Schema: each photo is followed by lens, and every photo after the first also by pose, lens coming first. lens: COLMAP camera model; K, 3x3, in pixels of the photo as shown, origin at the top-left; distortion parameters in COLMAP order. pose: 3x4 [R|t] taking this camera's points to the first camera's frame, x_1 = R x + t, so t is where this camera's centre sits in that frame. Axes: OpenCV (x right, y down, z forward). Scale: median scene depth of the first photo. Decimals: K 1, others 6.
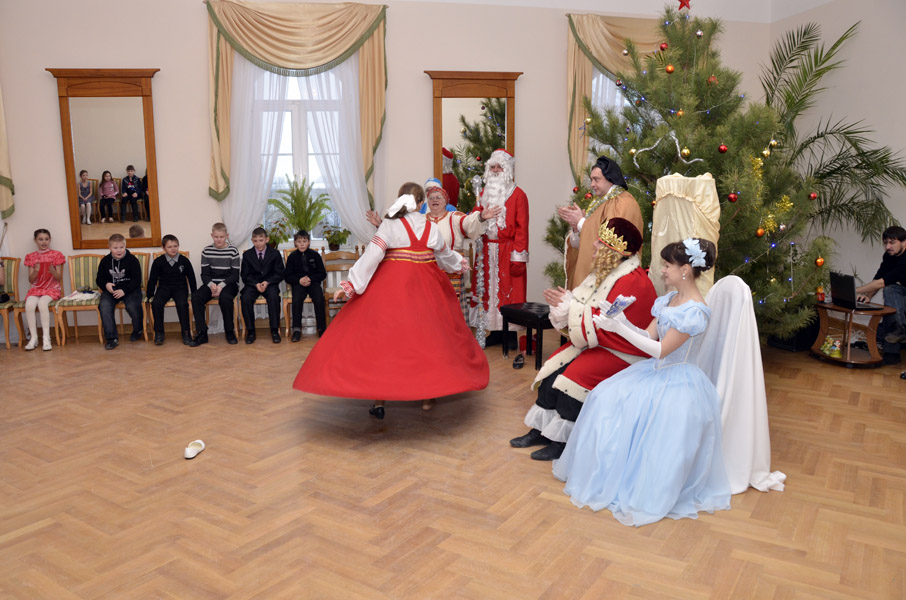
lens RADIAL K [[704.4, 0, 452.6], [0, 704.4, 300.4], [0, 0, 1]] dist [-0.140697, 0.082427]
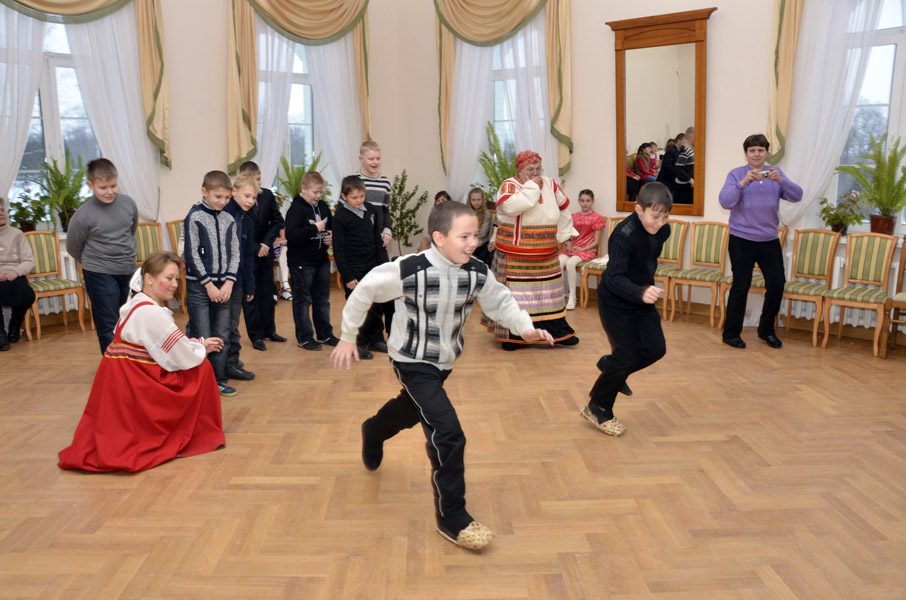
lens RADIAL K [[704.4, 0, 448.4], [0, 704.4, 296.6], [0, 0, 1]] dist [-0.140697, 0.082427]
pose [[0.564279, 0.157688, -0.810385, 0.126619], [-0.127588, 0.986453, 0.103107, -0.028039], [0.815666, 0.045214, 0.576754, 0.254289]]
